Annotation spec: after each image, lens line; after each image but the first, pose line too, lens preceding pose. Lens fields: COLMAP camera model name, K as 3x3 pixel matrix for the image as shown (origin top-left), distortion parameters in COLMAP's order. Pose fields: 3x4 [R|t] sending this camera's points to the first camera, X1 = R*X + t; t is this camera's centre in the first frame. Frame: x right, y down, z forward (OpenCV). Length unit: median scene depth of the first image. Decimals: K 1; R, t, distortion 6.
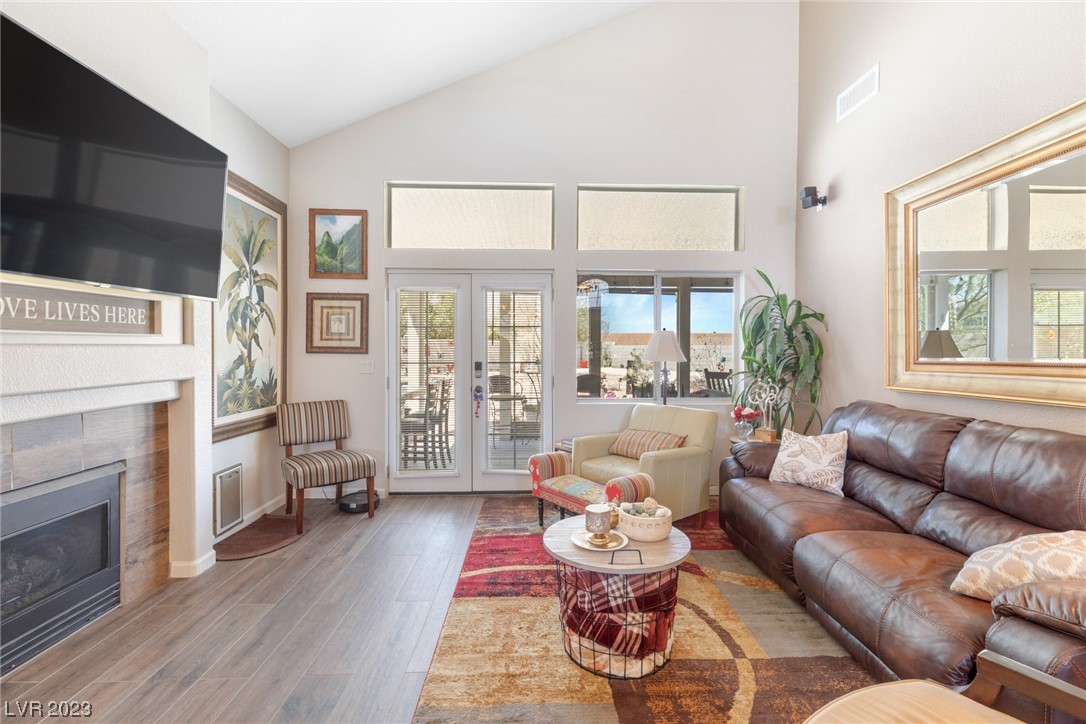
lens RADIAL K [[488.6, 0, 548.5], [0, 488.6, 354.3], [0, 0, 1]] dist [0.001724, 0.000178]
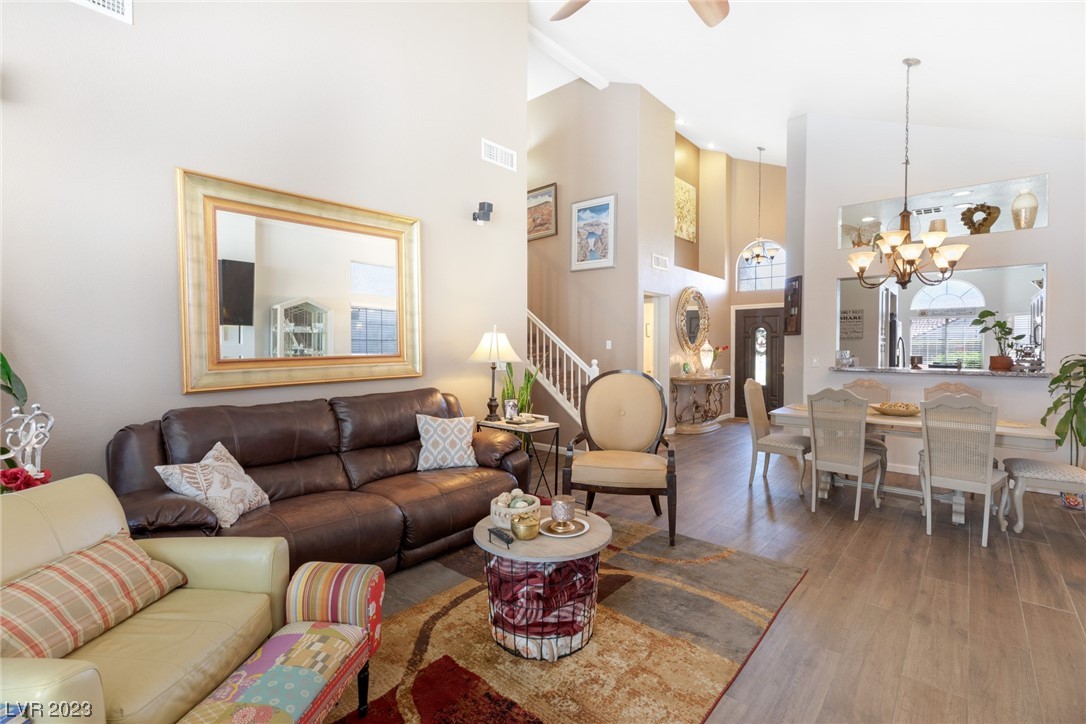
lens RADIAL K [[489.2, 0, 545.9], [0, 489.2, 356.2], [0, 0, 1]] dist [0.000259, 0.000401]
pose [[-0.736038, -0.014808, 0.676778, -0.346962], [0.006477, 0.999561, 0.028914, -0.014718], [-0.676909, 0.025665, -0.735619, 1.065516]]
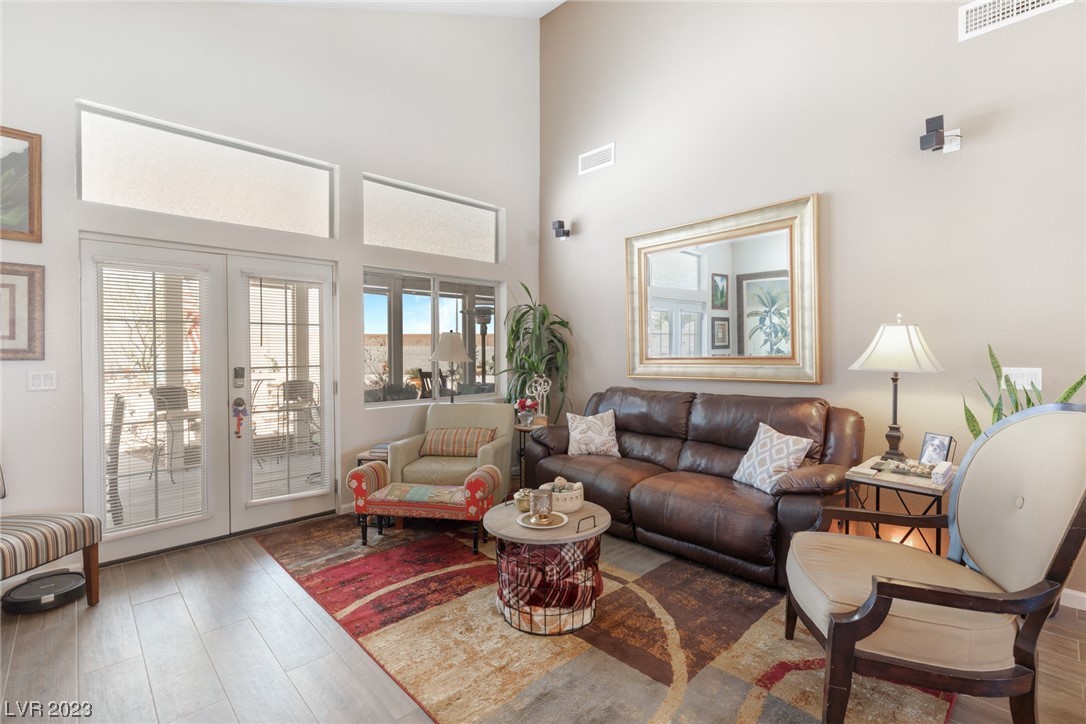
lens RADIAL K [[493.6, 0, 548.3], [0, 493.6, 354.8], [0, 0, 1]] dist [0.003580, 0.000329]
pose [[0.740079, -0.011655, 0.672419, -0.380685], [0.012163, 0.999918, 0.003946, -0.002543], [-0.672410, 0.005258, 0.740161, 0.088861]]
